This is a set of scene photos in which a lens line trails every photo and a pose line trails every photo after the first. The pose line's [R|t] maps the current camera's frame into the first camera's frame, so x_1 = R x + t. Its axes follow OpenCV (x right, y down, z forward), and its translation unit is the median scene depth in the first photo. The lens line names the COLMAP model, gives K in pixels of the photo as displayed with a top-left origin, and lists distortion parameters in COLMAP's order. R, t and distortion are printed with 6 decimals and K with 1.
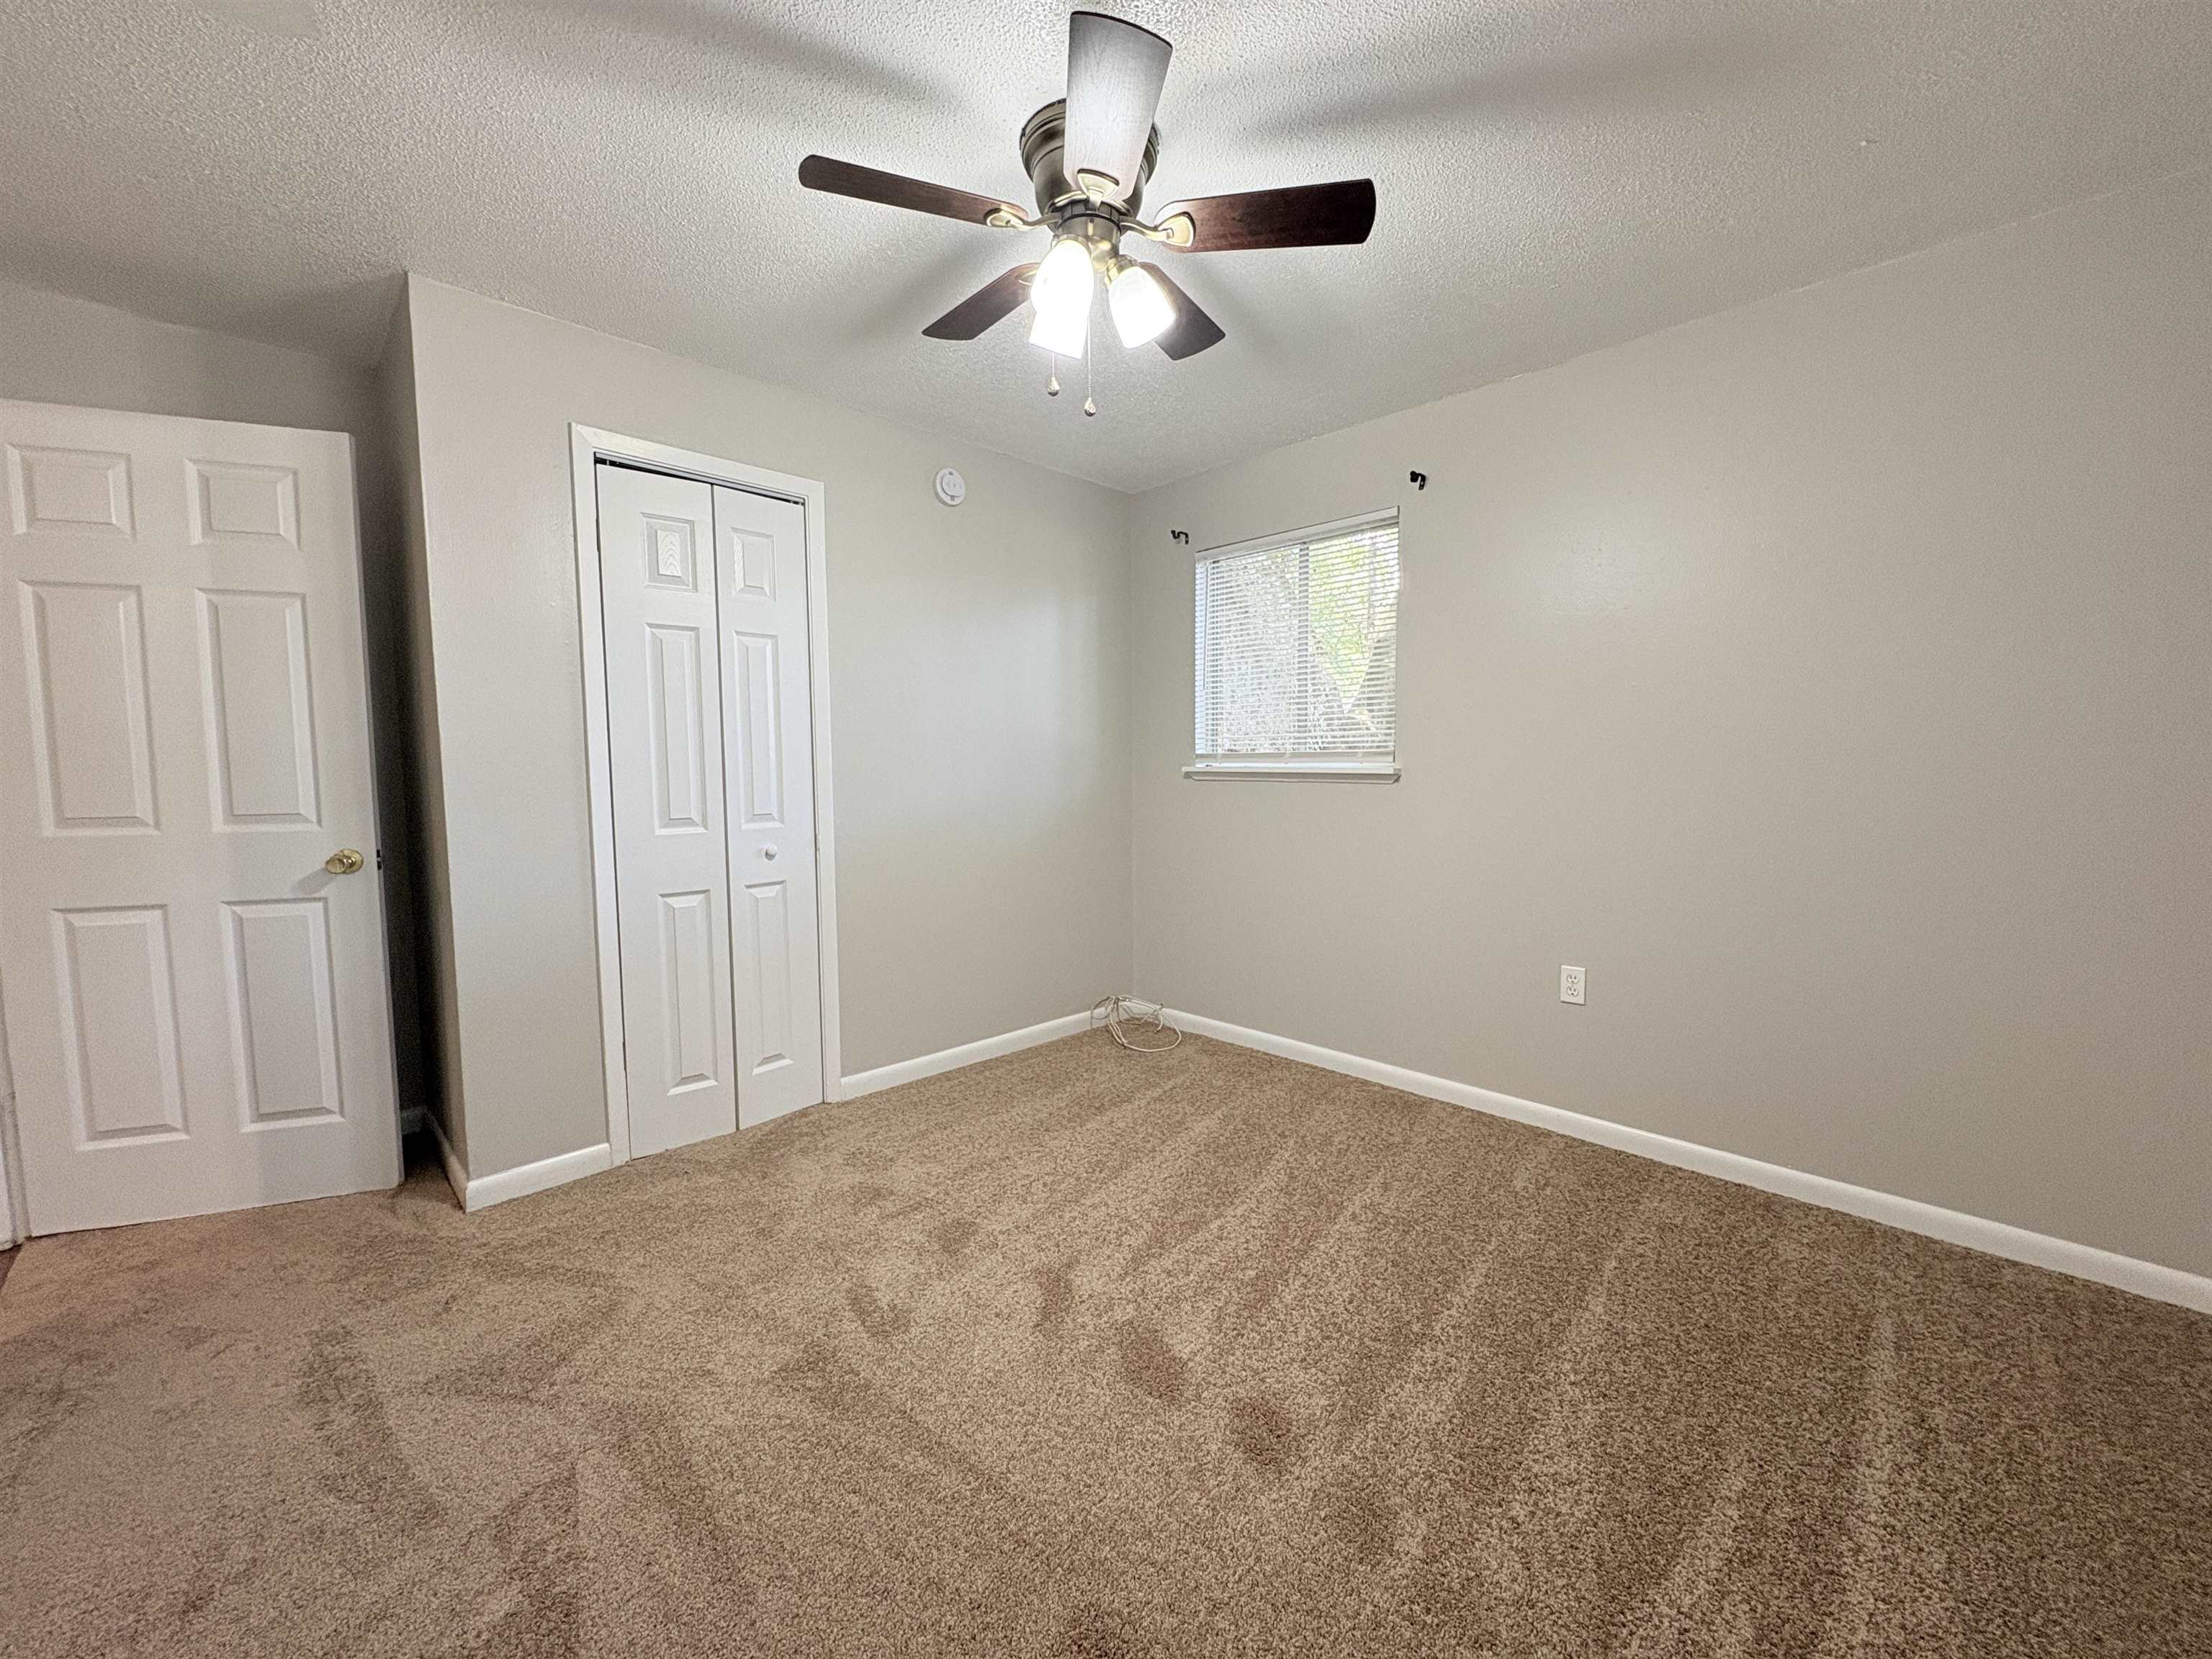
lens RADIAL K [[883.5, 0, 1103.2], [0, 883.5, 841.5], [0, 0, 1]] dist [0.000422, 0.000395]
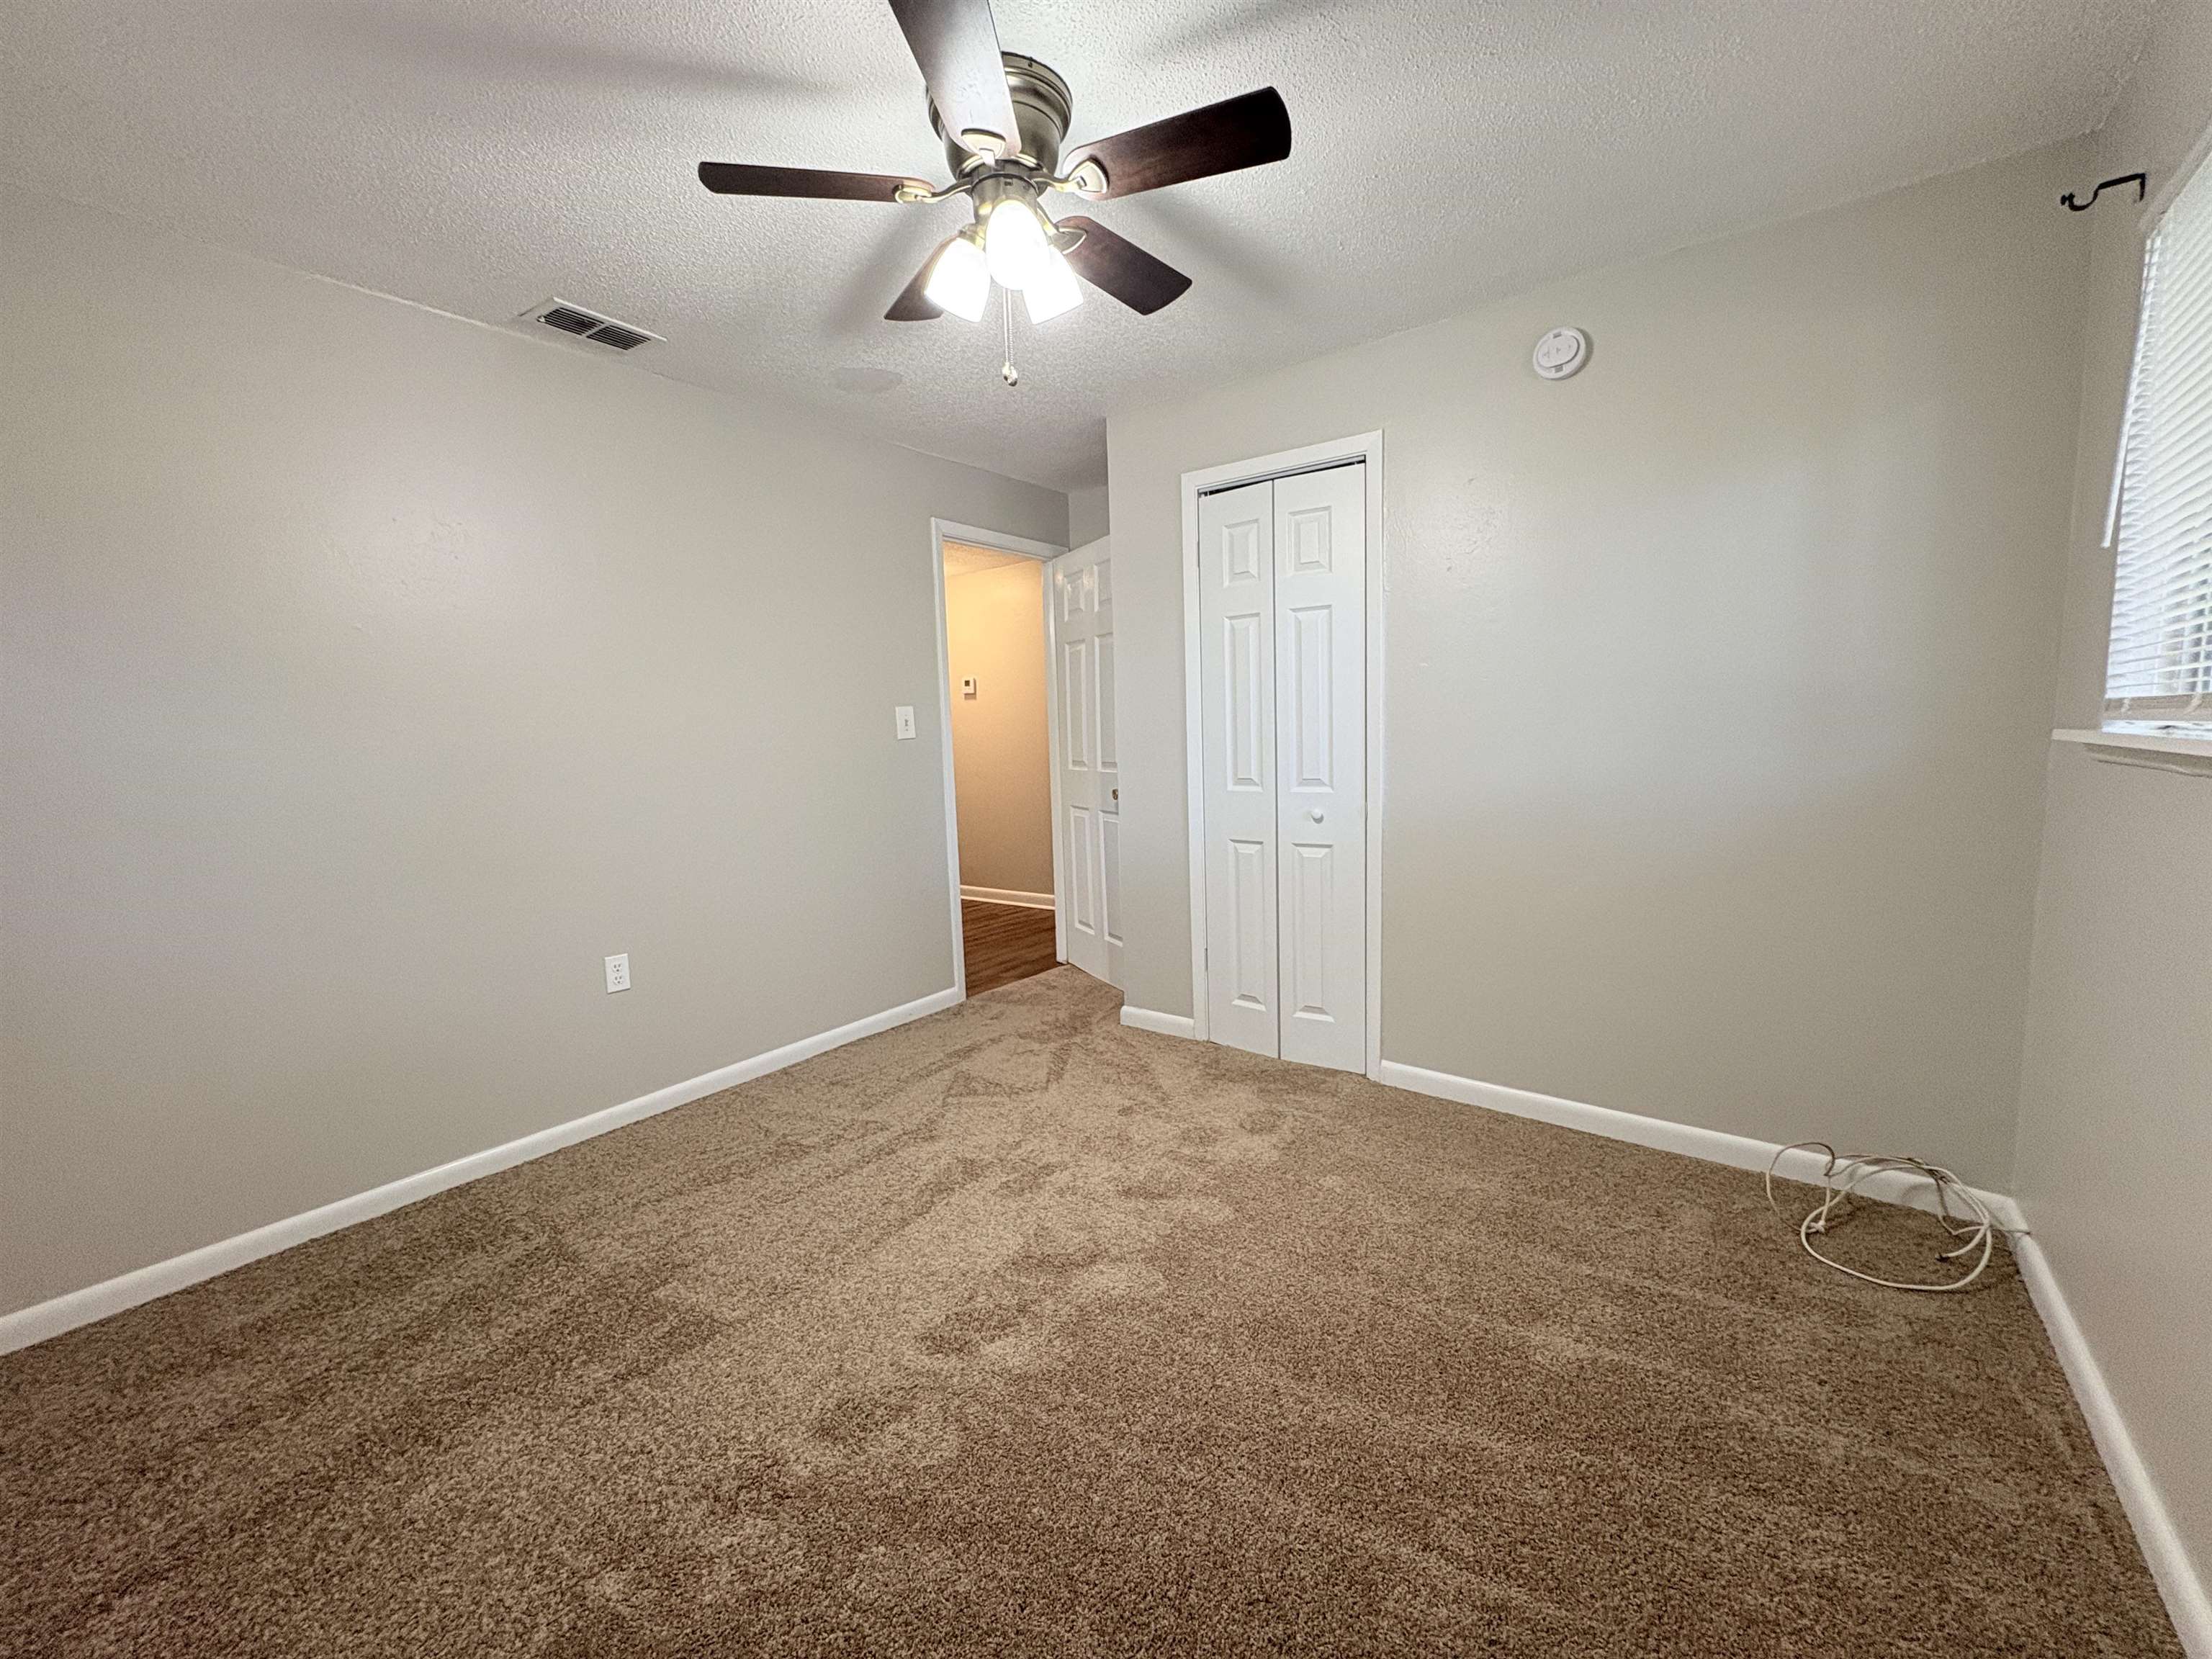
lens RADIAL K [[883.5, 0, 1110.4], [0, 883.5, 844.0], [0, 0, 1]] dist [0.000422, 0.000395]
pose [[0.142474, 0.126561, -0.981674, 0.659375], [-0.069062, 0.990646, 0.117694, -0.064604], [0.987386, 0.051028, 0.149882, 0.637310]]
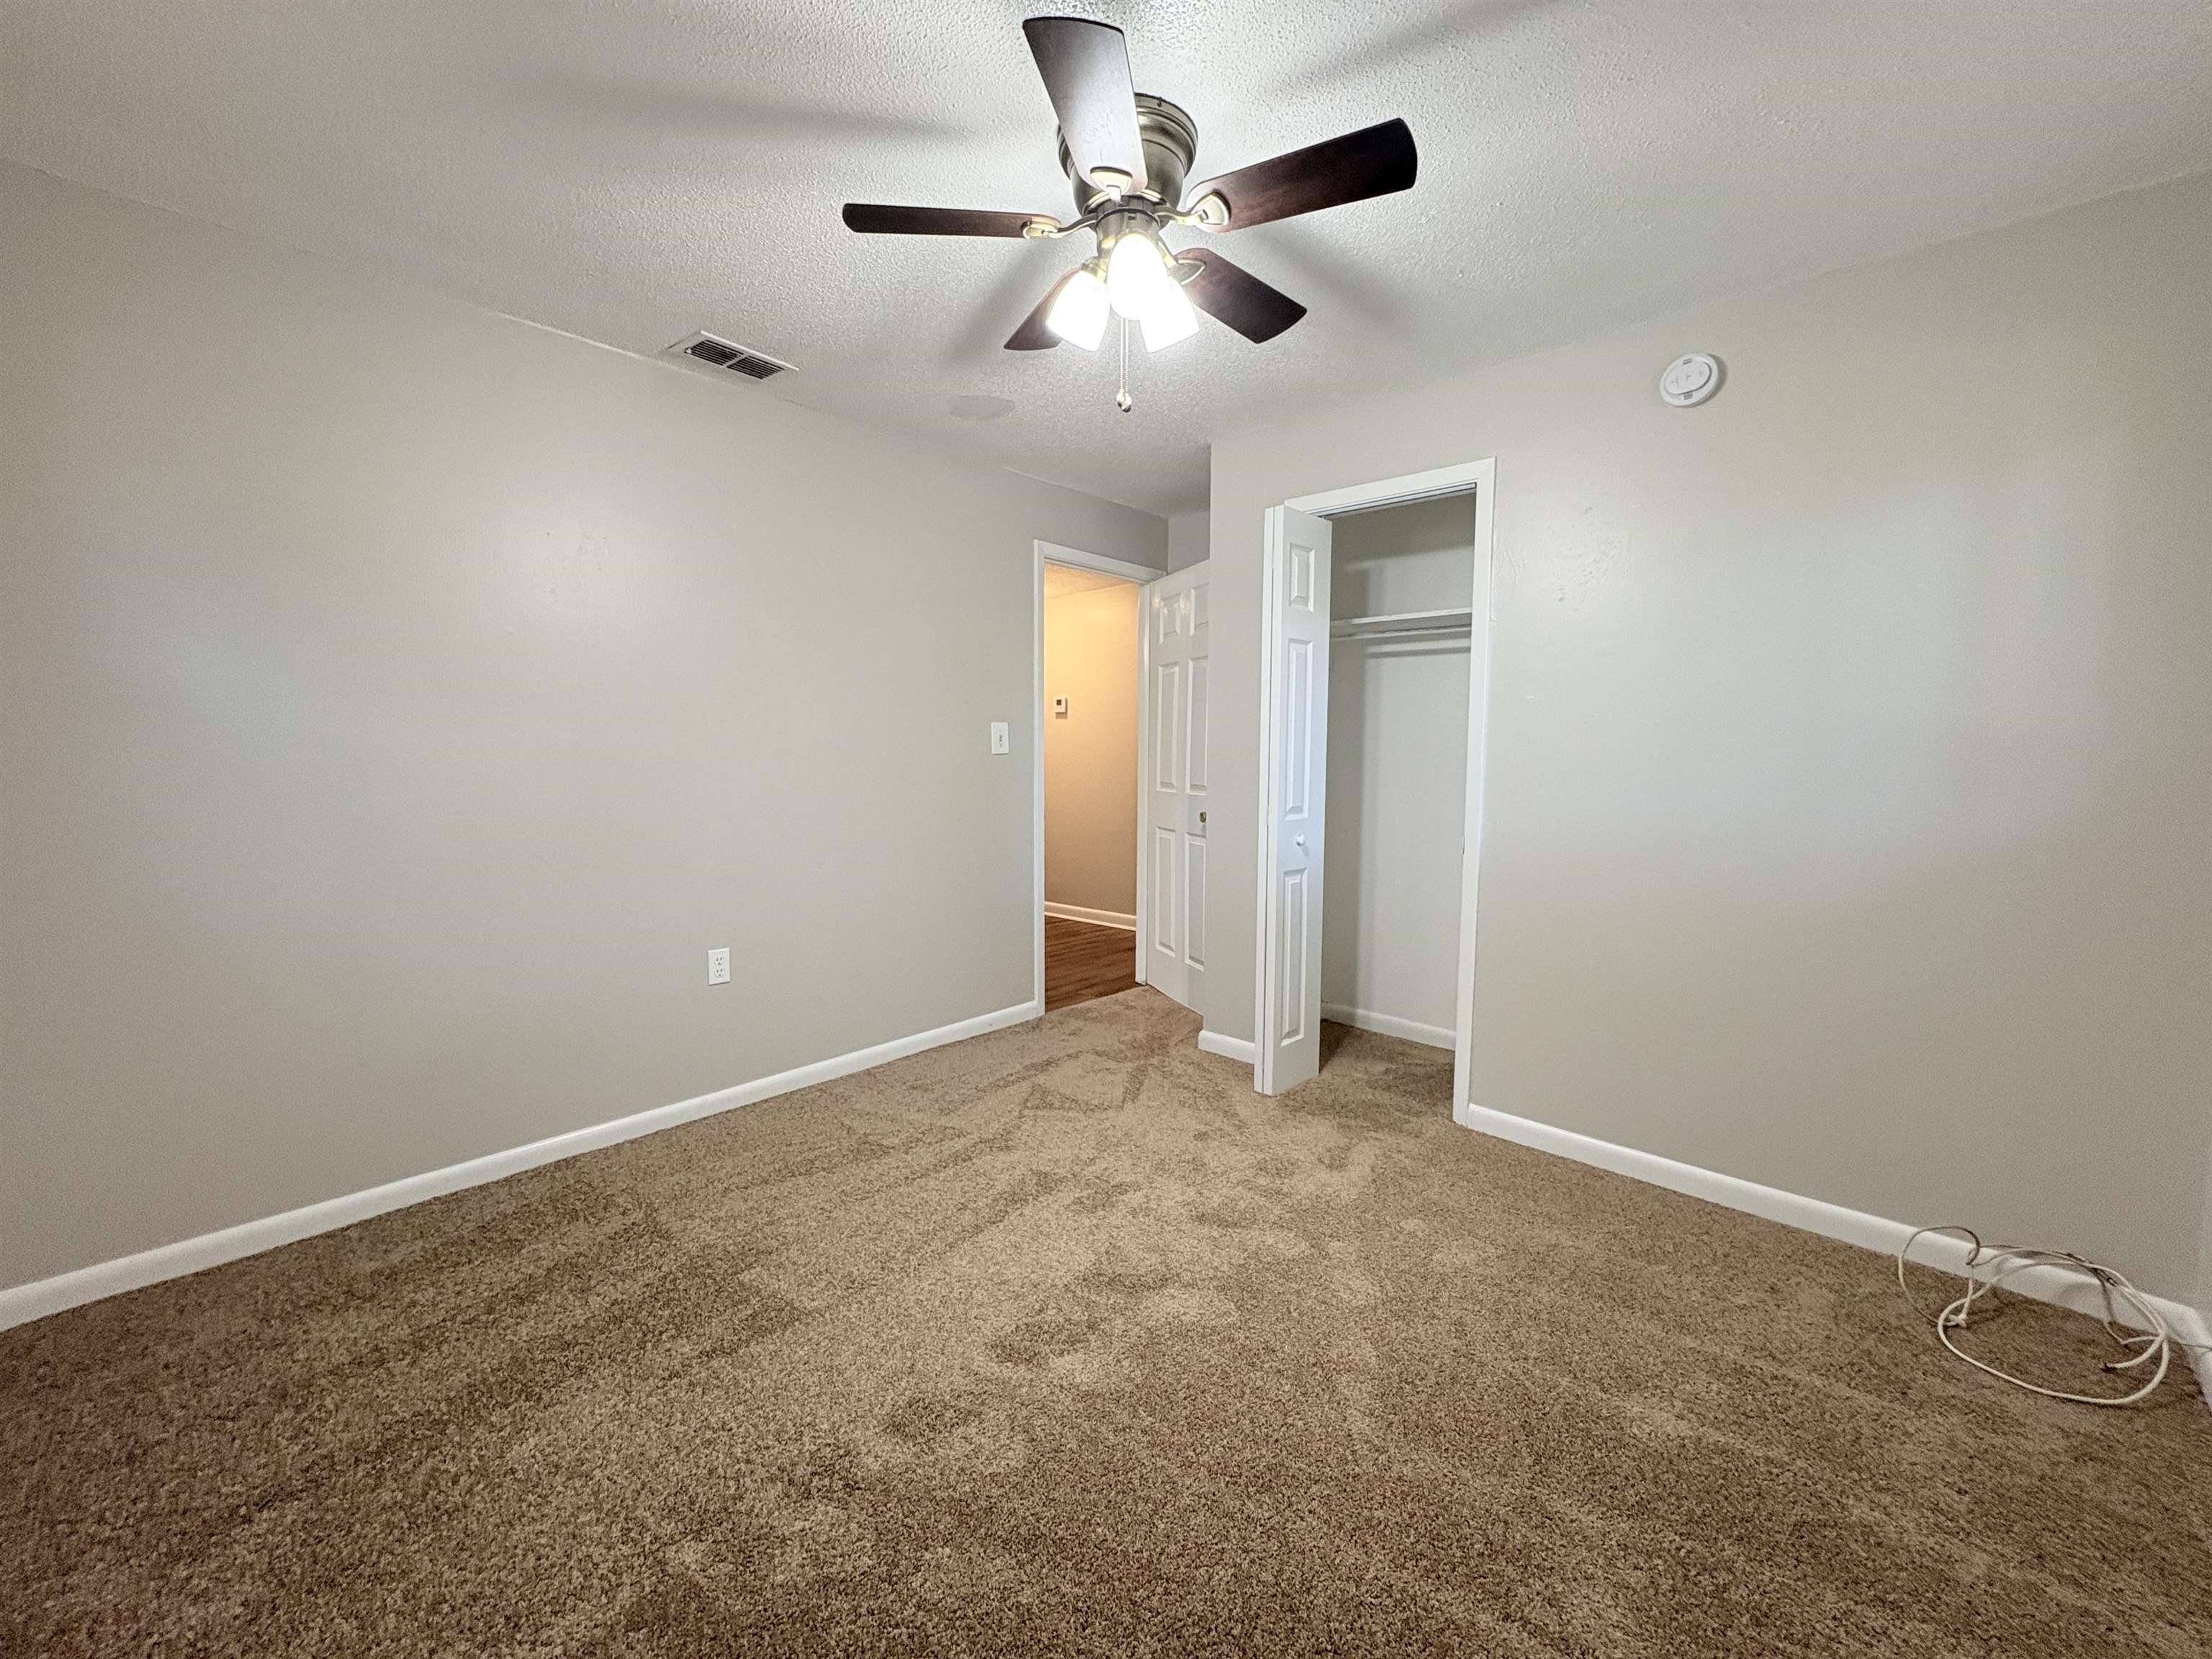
lens RADIAL K [[883.5, 0, 1111.8], [0, 883.5, 843.0], [0, 0, 1]] dist [0.000422, 0.000395]
pose [[0.046189, 0.105558, -0.993340, 0.661769], [-0.106279, 0.989276, 0.100185, -0.062310], [0.993263, 0.100943, 0.056912, 0.631380]]
